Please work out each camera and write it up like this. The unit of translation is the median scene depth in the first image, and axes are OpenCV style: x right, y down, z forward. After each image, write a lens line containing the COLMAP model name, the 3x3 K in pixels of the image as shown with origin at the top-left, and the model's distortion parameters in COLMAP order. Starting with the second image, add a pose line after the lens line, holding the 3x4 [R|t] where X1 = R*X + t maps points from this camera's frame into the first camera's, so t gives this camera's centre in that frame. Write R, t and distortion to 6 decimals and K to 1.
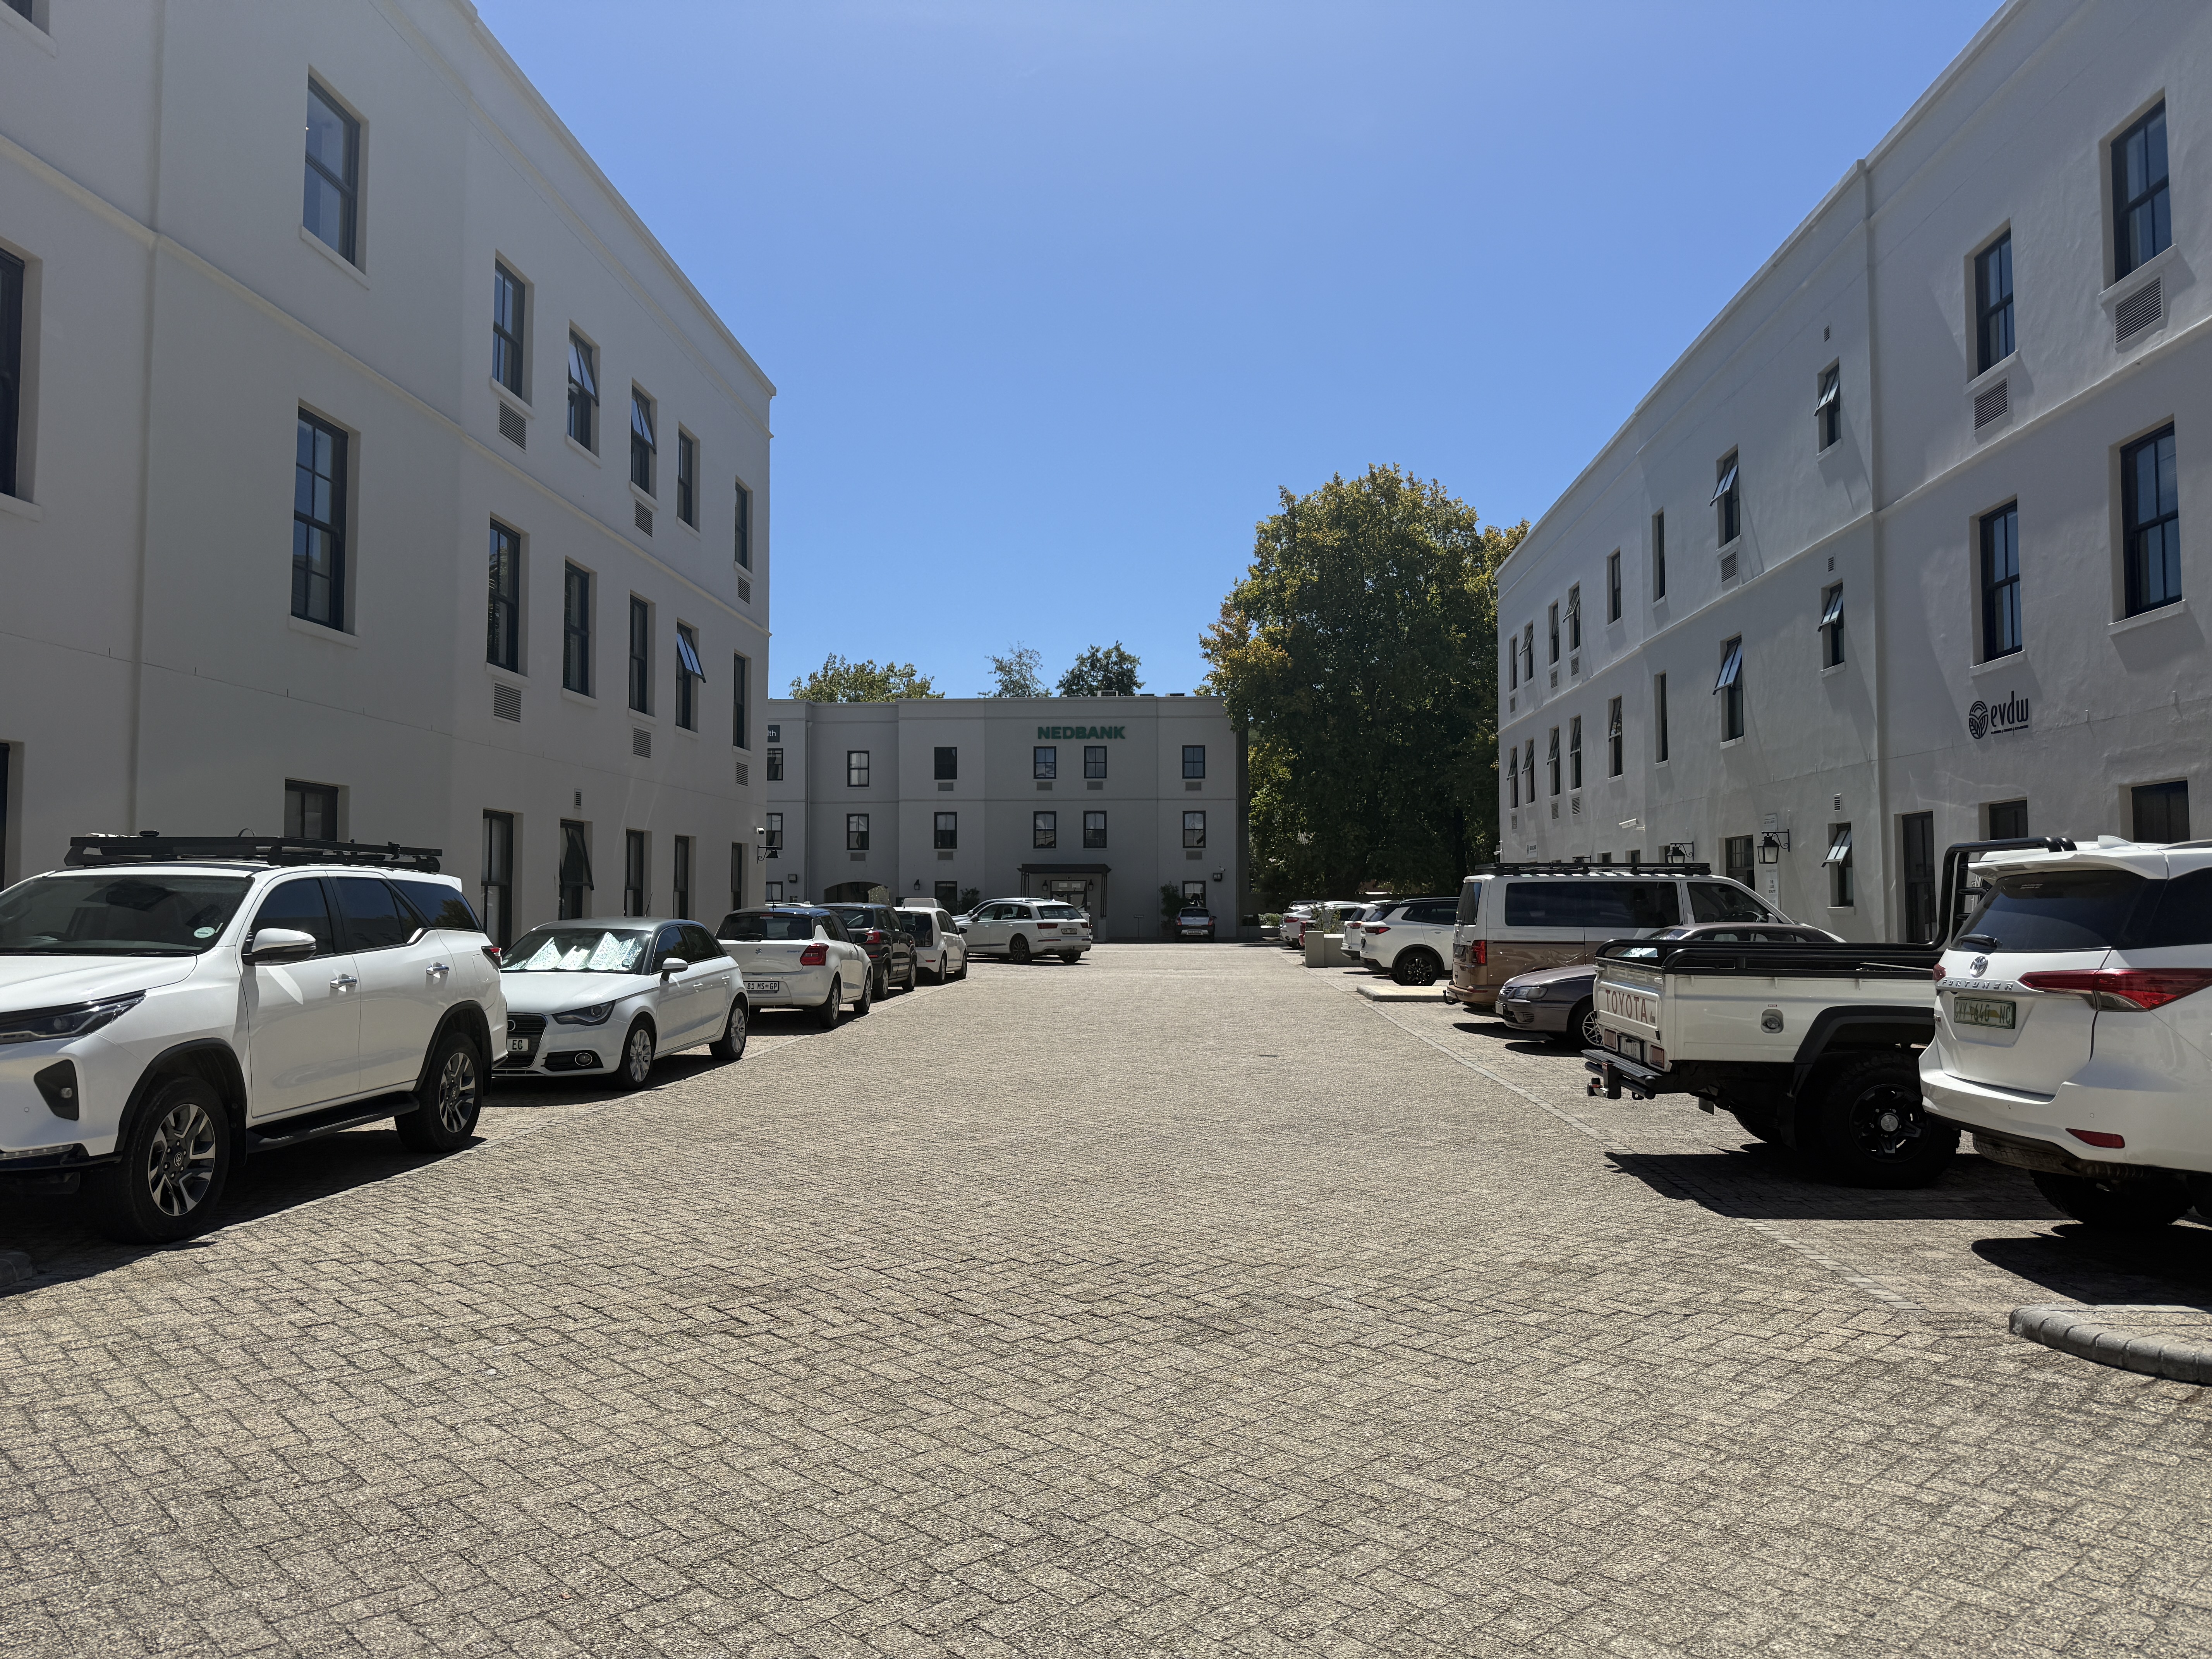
lens RADIAL K [[1593.7, 0, 1106.0], [0, 1593.7, 829.5], [0, 0, 1]] dist [0.131161, -0.158997]
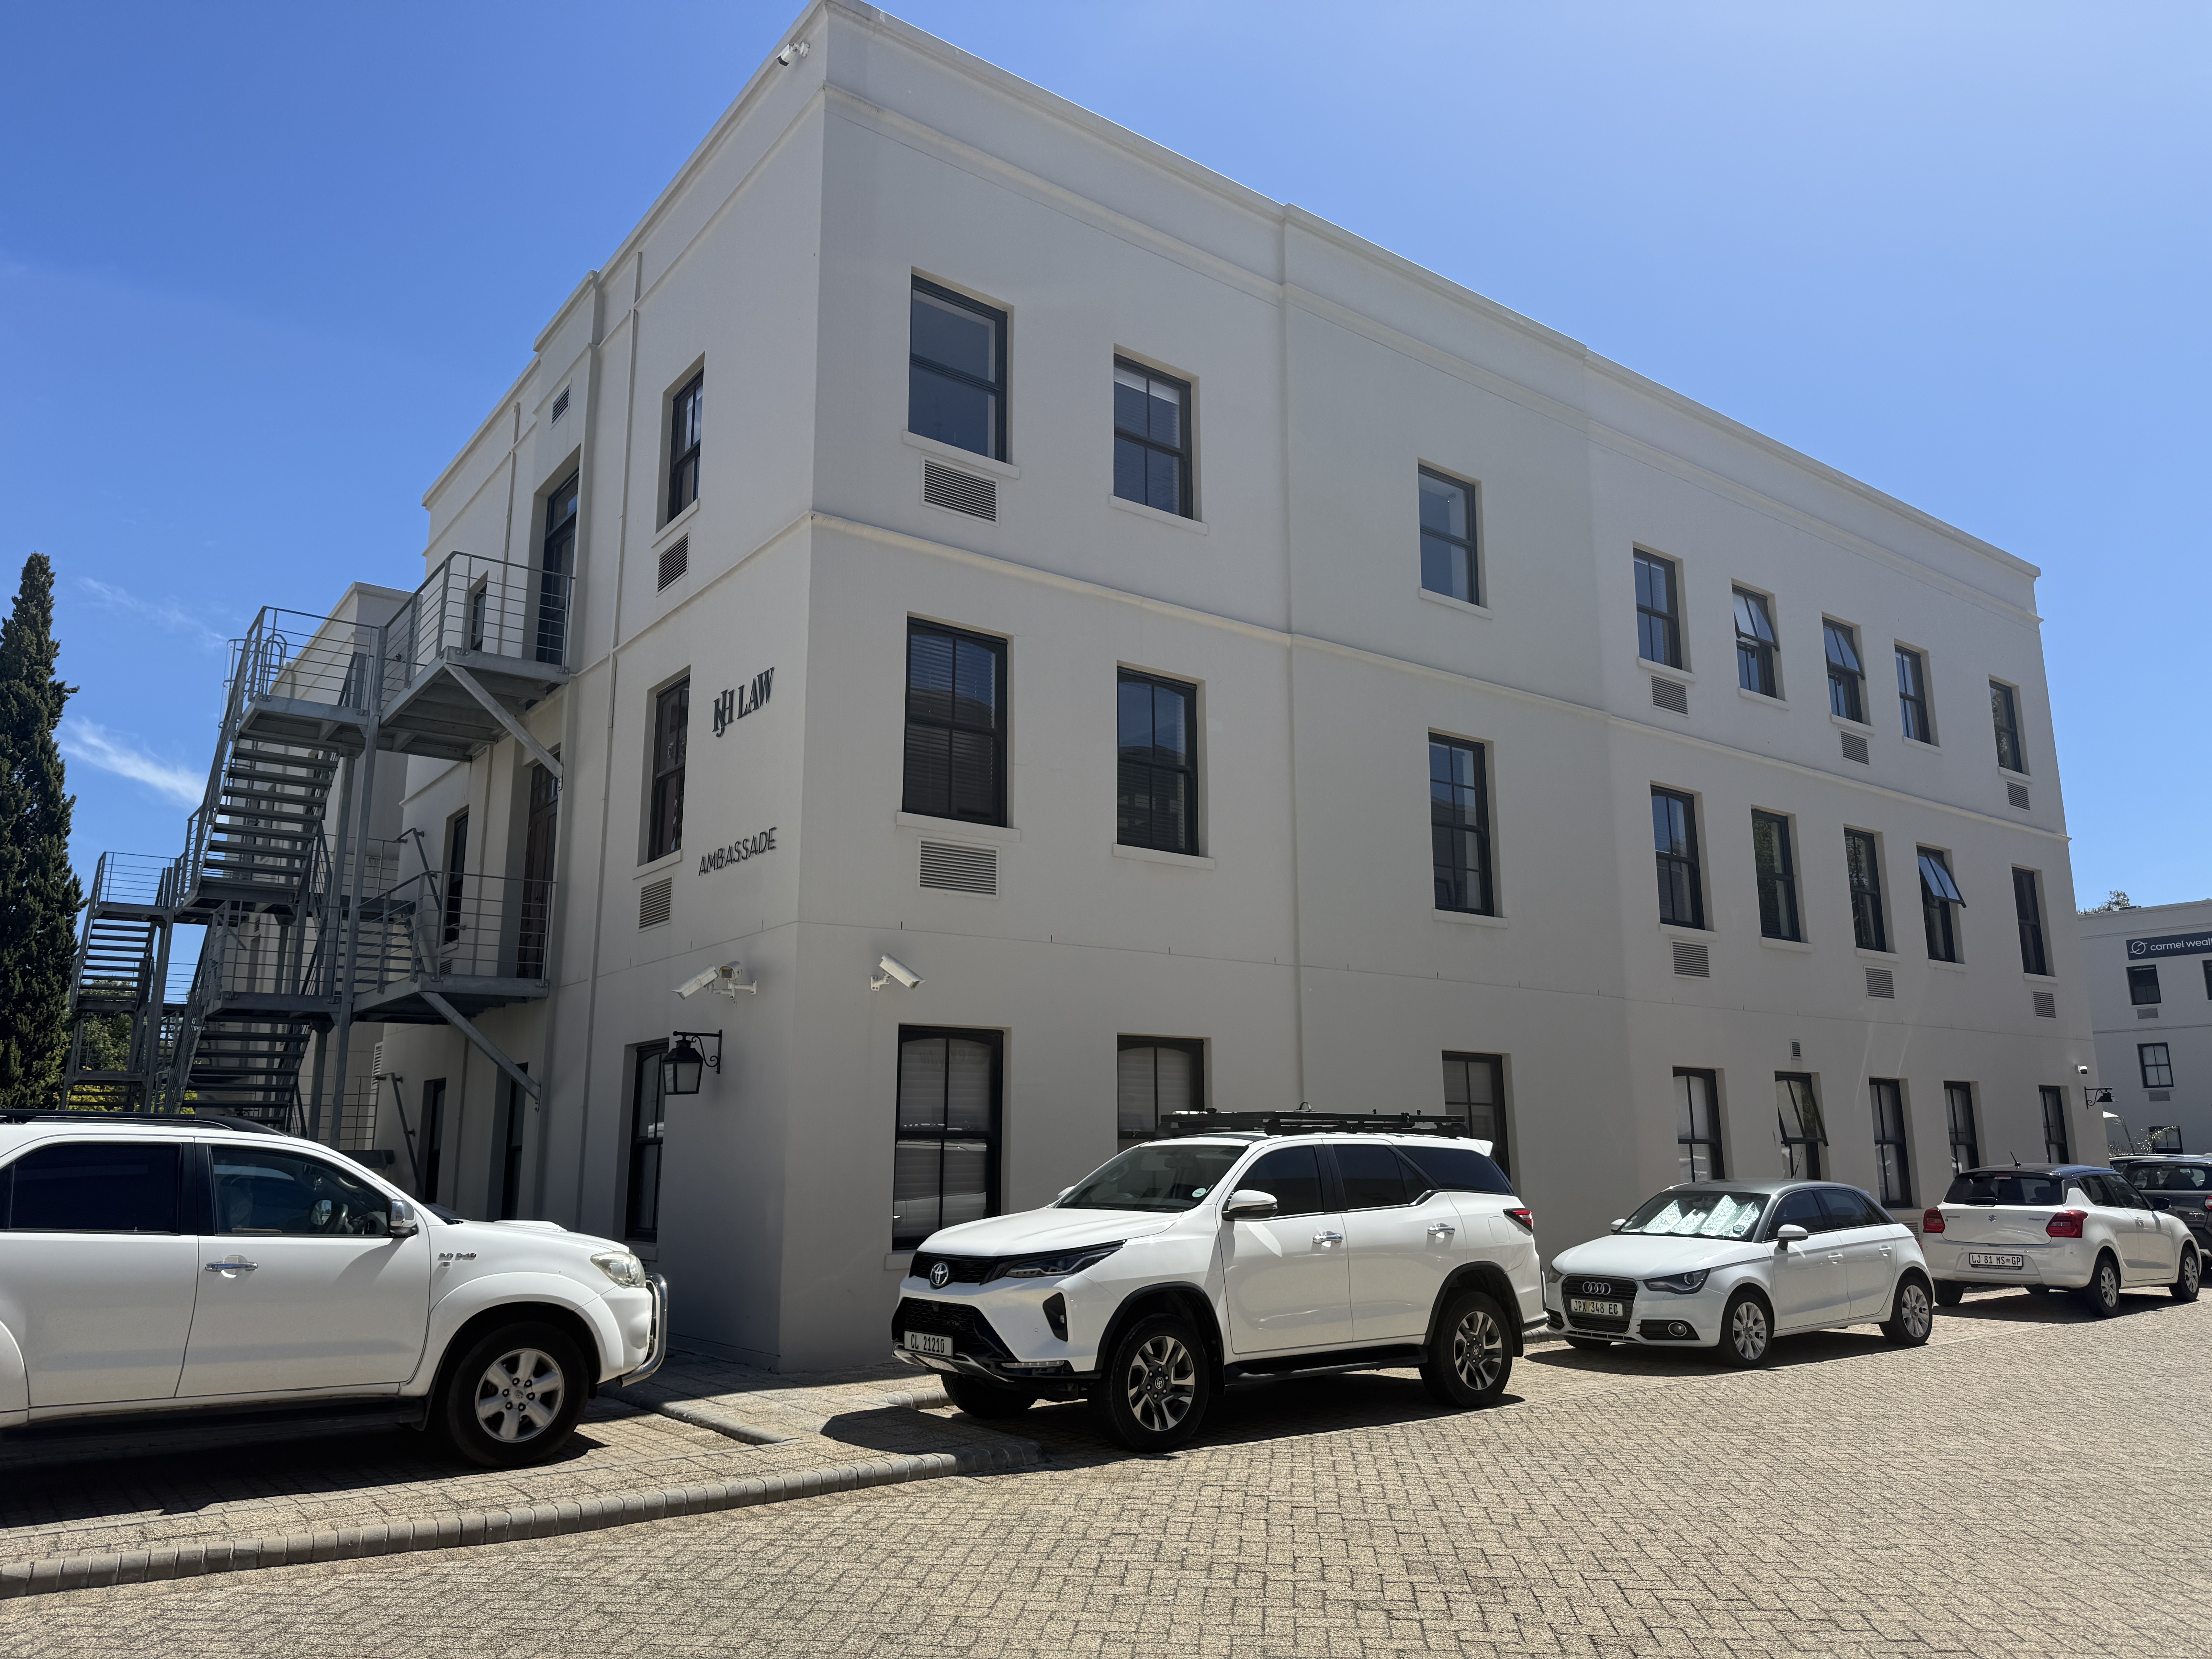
lens RADIAL K [[1565.6, 0, 1106.0], [0, 1565.6, 829.5], [0, 0, 1]] dist [0.081517, -0.124044]
pose [[0.610237, -0.165005, -0.774844, 0.249942], [0.044741, 0.983686, -0.174242, -0.002452], [0.790954, 0.071662, 0.607664, 0.130993]]
